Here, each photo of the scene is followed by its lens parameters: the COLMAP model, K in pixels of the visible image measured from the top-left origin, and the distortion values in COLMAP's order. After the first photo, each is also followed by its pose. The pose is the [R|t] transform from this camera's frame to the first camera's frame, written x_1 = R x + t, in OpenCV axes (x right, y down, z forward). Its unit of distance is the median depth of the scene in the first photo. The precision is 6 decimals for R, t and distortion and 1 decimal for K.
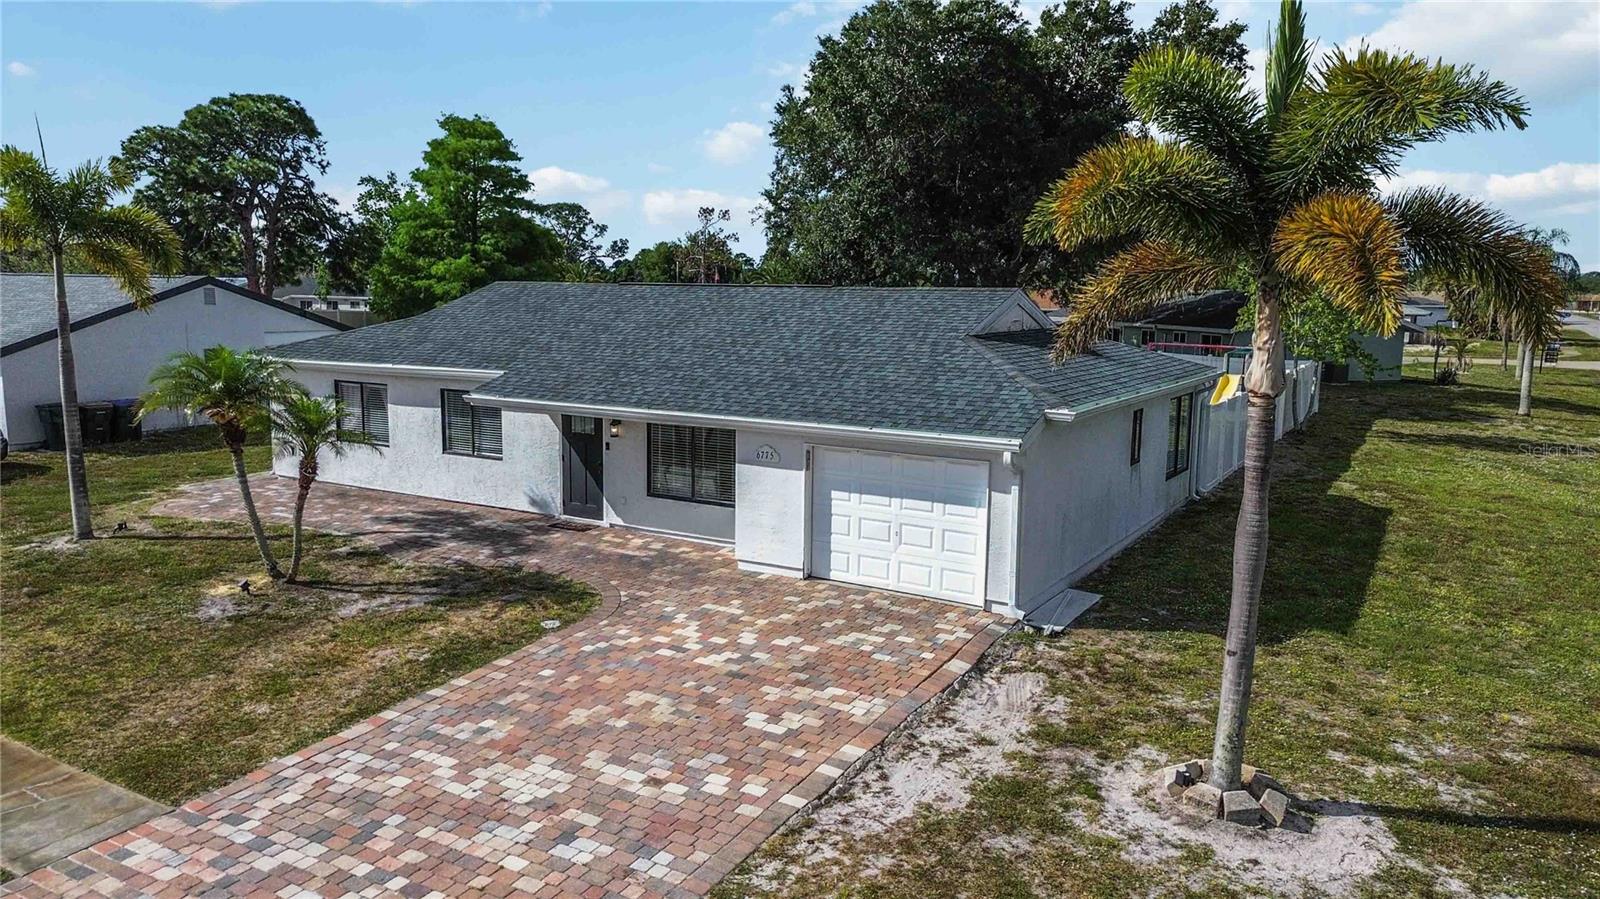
lens RADIAL K [[1128.5, 0, 798.3], [0, 1128.5, 456.4], [0, 0, 1]] dist [0.065909, -0.060386]
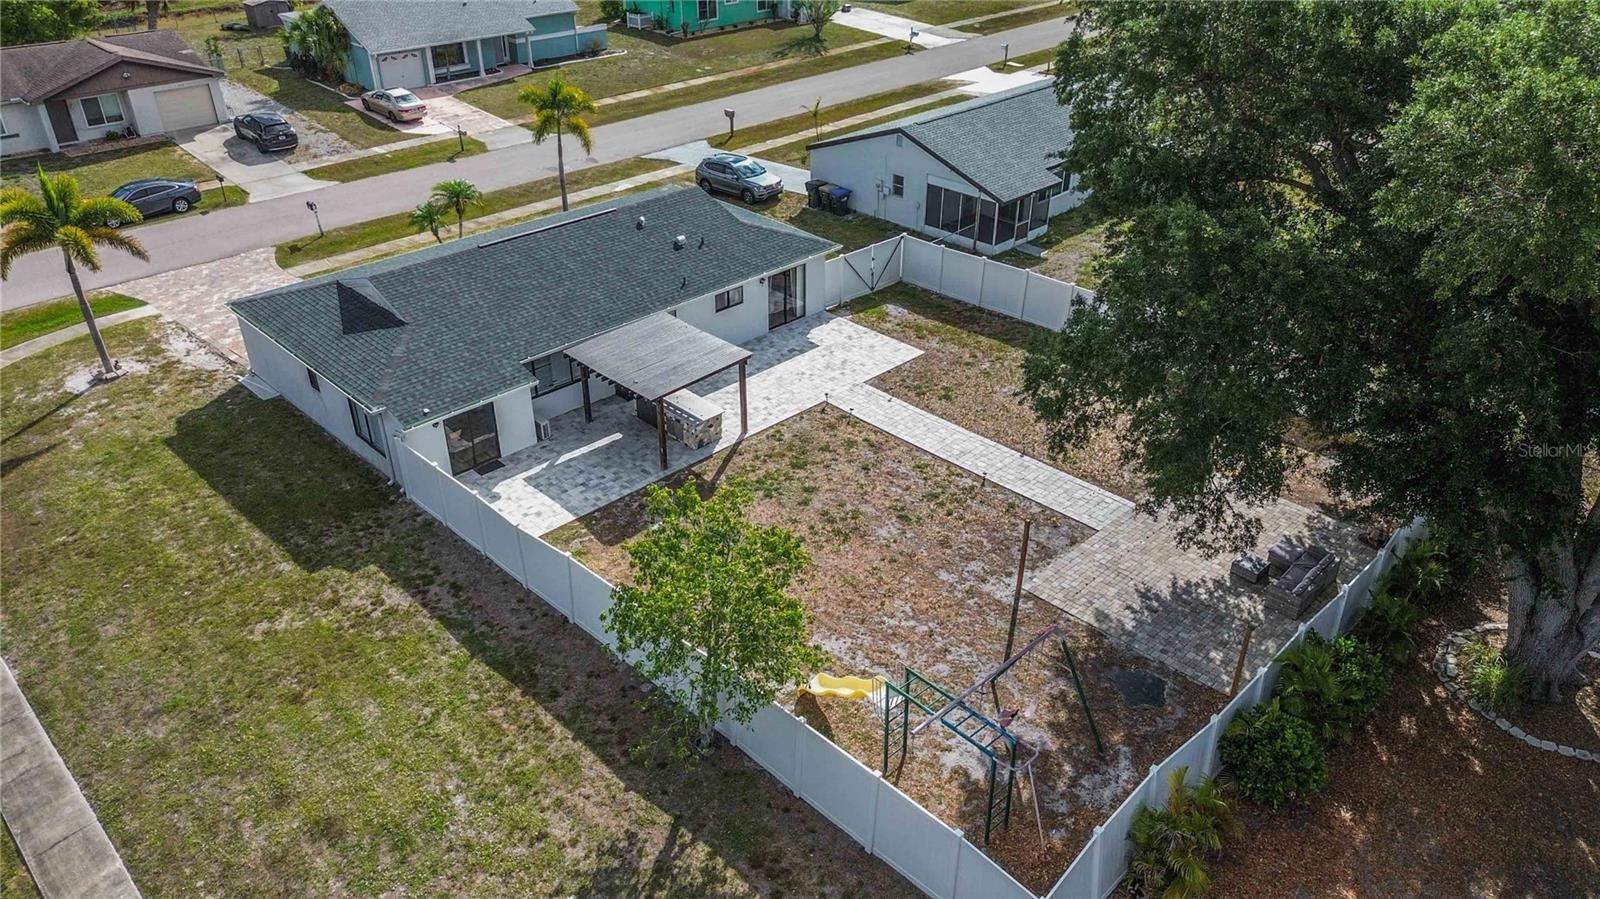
lens RADIAL K [[1128.5, 0, 803.3], [0, 1128.5, 461.8], [0, 0, 1]] dist [0.065909, -0.060386]
pose [[-0.247317, 0.493052, -0.834107, 2.288647], [-0.149947, 0.831003, 0.535678, -1.339674], [0.957262, 0.257555, -0.131590, 2.776748]]
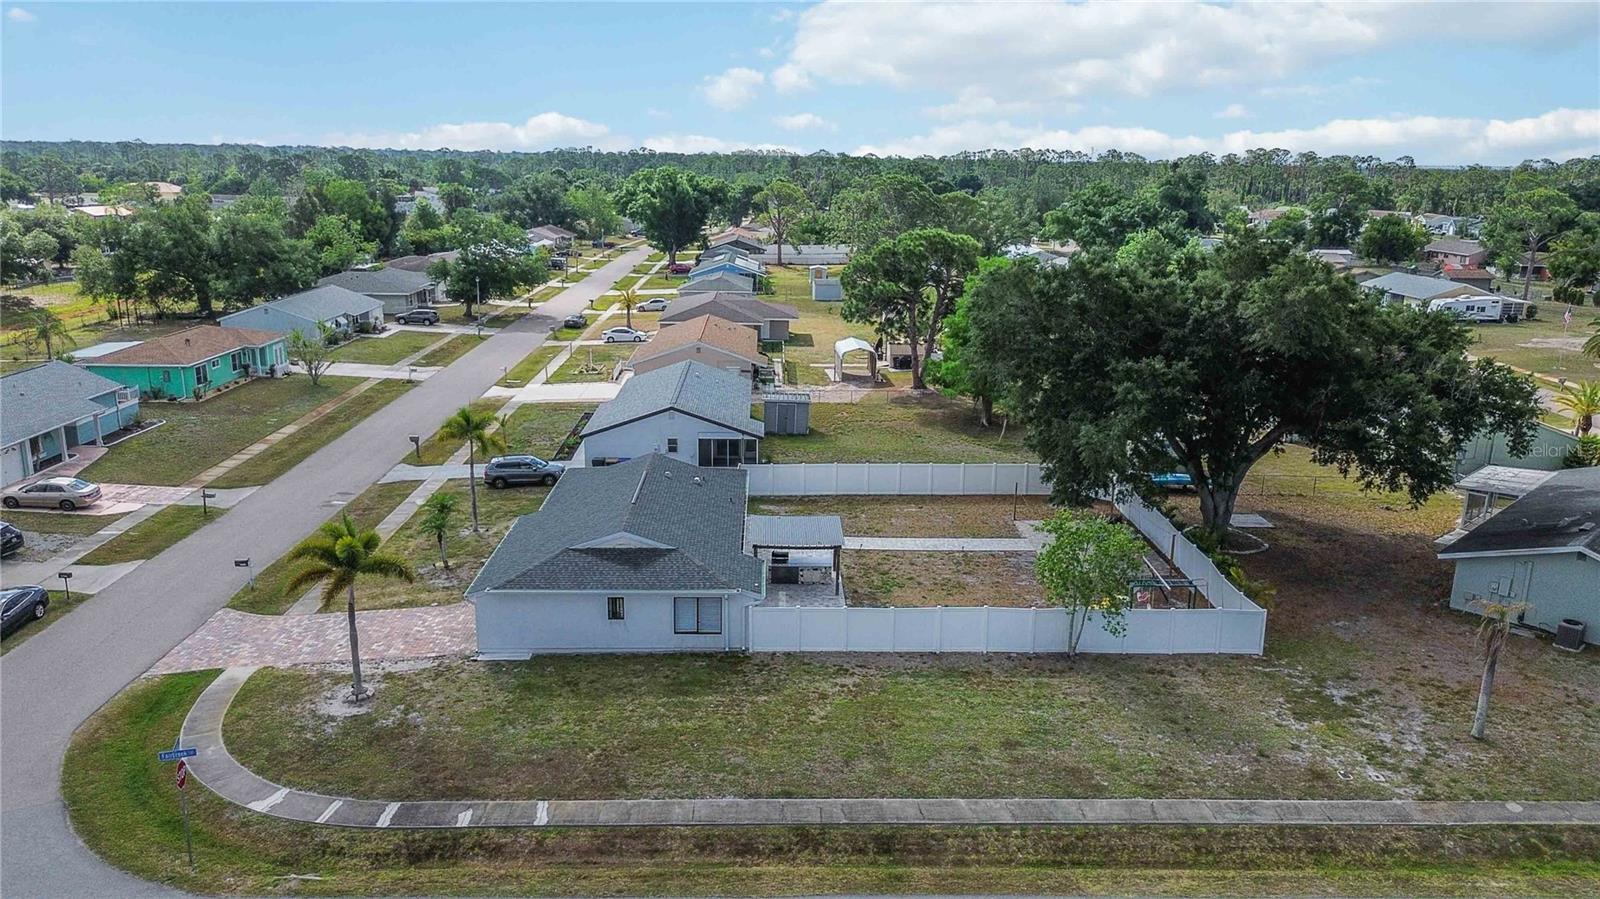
lens RADIAL K [[1128.5, 0, 803.4], [0, 1128.5, 445.7], [0, 0, 1]] dist [0.065909, -0.060386]
pose [[0.541472, 0.203200, -0.815792, 3.254974], [-0.134982, 0.978775, 0.154204, -1.051612], [0.829812, 0.026620, 0.557408, 0.025286]]
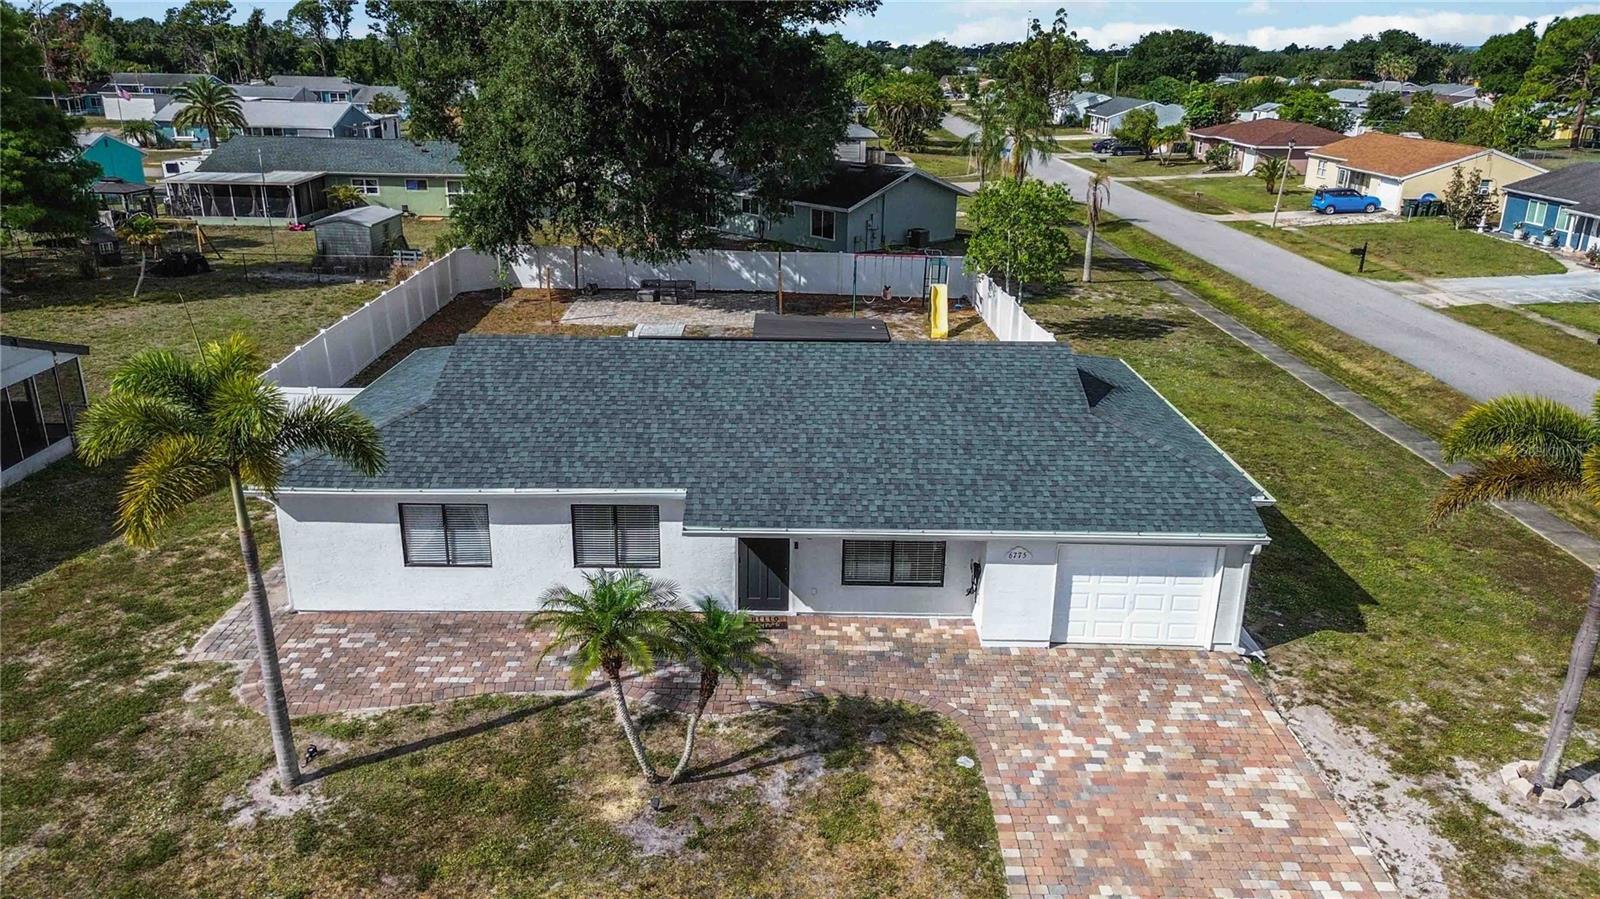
lens RADIAL K [[1128.5, 0, 799.0], [0, 1128.5, 455.2], [0, 0, 1]] dist [0.065909, -0.060386]
pose [[0.853989, -0.174068, 0.490310, -0.949022], [0.073453, 0.973272, 0.217592, -0.454715], [-0.515081, -0.149807, 0.843949, 0.173534]]
